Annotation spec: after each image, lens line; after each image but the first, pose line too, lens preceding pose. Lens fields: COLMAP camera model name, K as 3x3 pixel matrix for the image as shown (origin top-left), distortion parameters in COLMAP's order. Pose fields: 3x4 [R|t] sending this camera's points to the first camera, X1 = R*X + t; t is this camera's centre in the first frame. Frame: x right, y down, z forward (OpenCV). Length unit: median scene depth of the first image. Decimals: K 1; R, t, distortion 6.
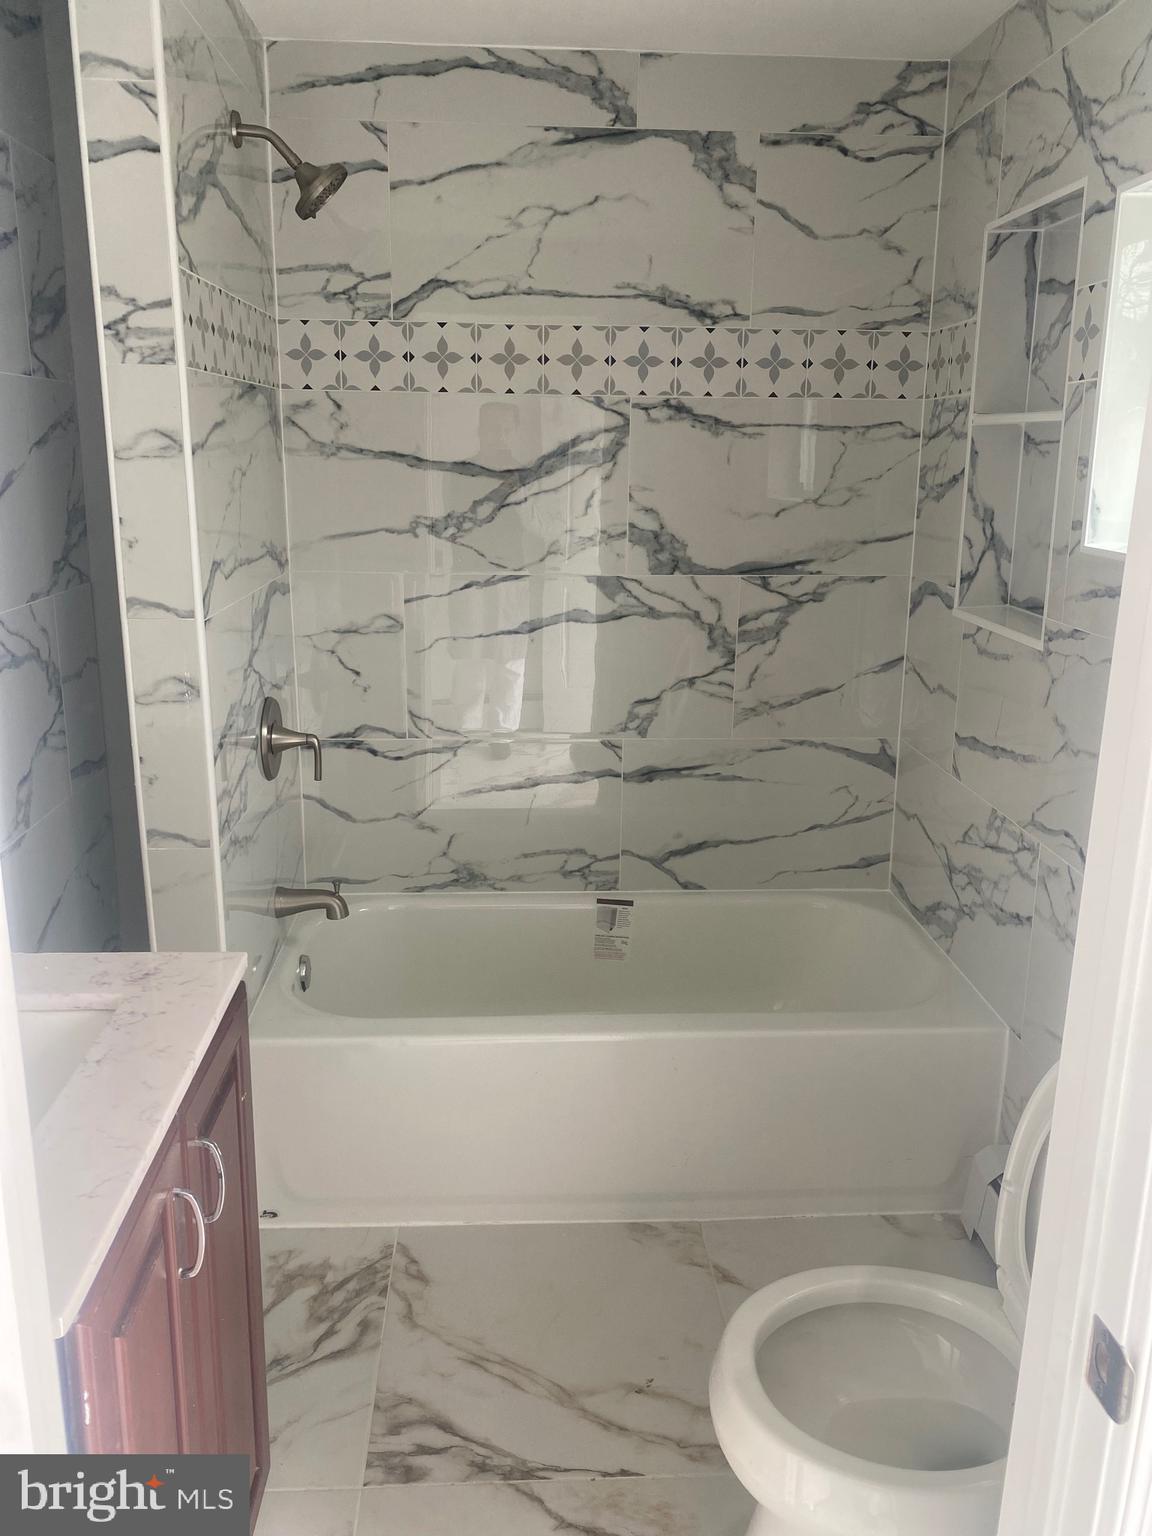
lens RADIAL K [[1196.0, 0, 572.1], [0, 1196.0, 763.9], [0, 0, 1]] dist [0.060271, -0.034538]
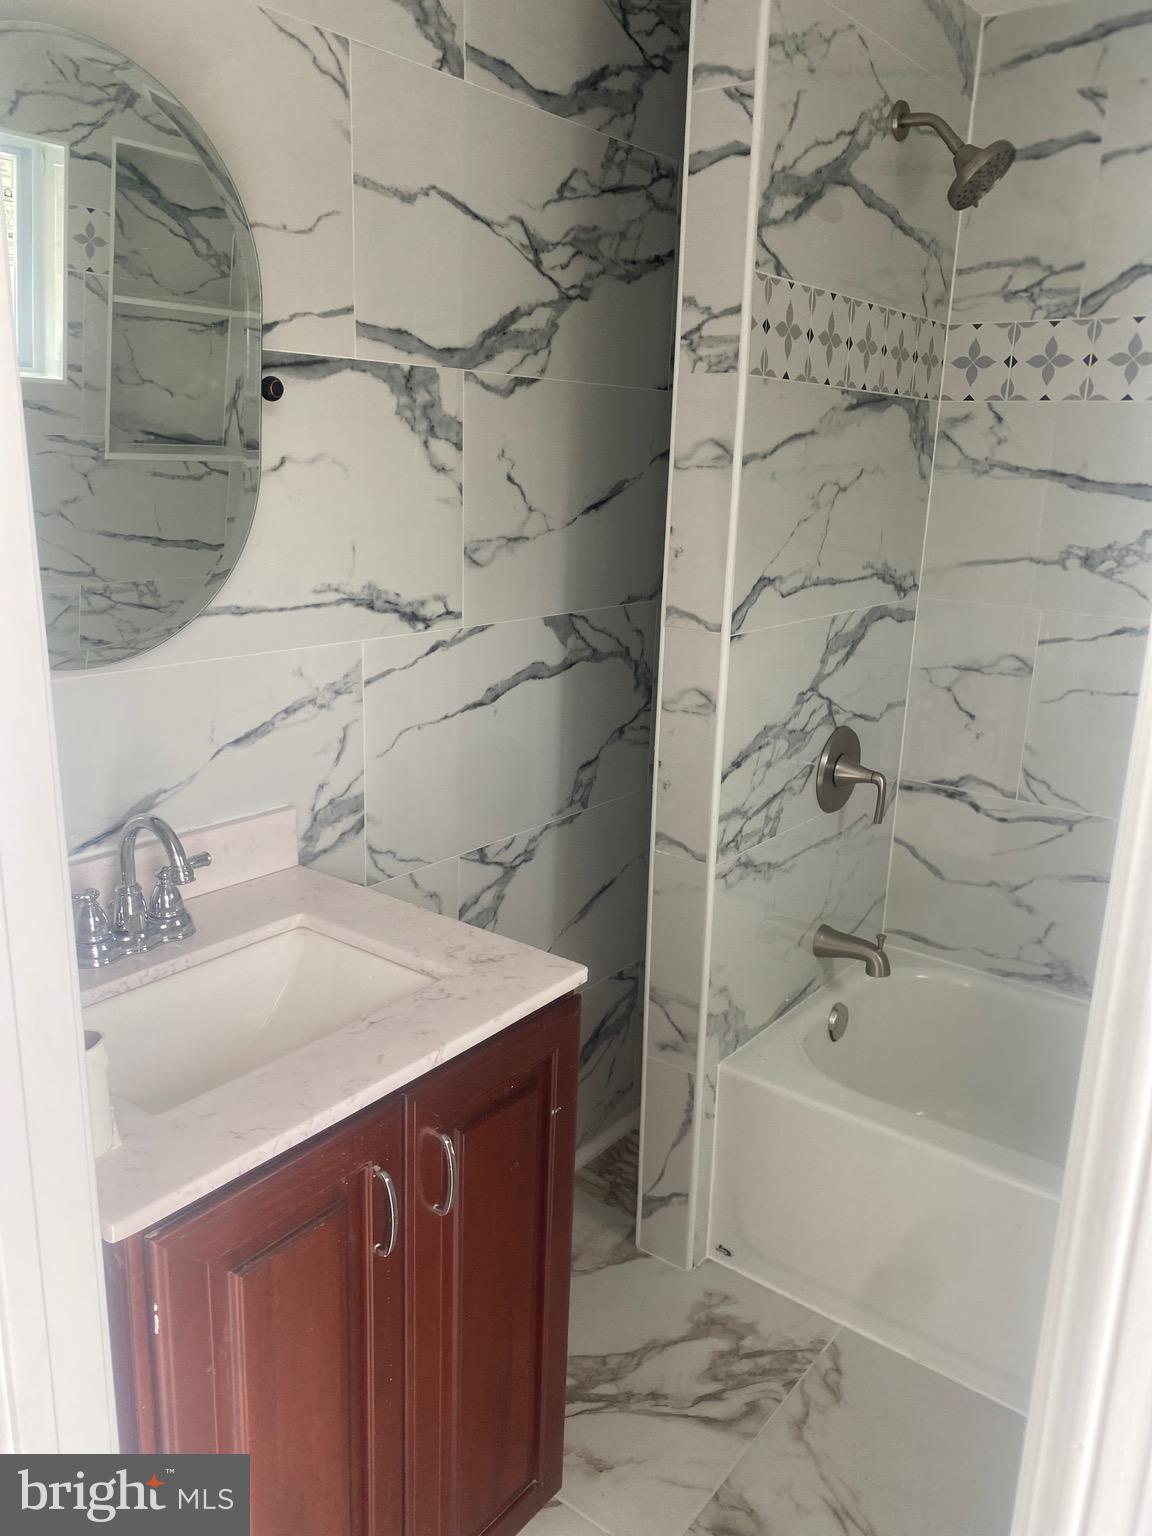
lens RADIAL K [[1196.0, 0, 574.4], [0, 1196.0, 780.0], [0, 0, 1]] dist [0.060271, -0.034538]
pose [[0.768728, 0.182095, -0.613105, 0.174796], [-0.188877, 0.980493, 0.054392, -0.025913], [0.611050, 0.073988, 0.788126, 0.131489]]
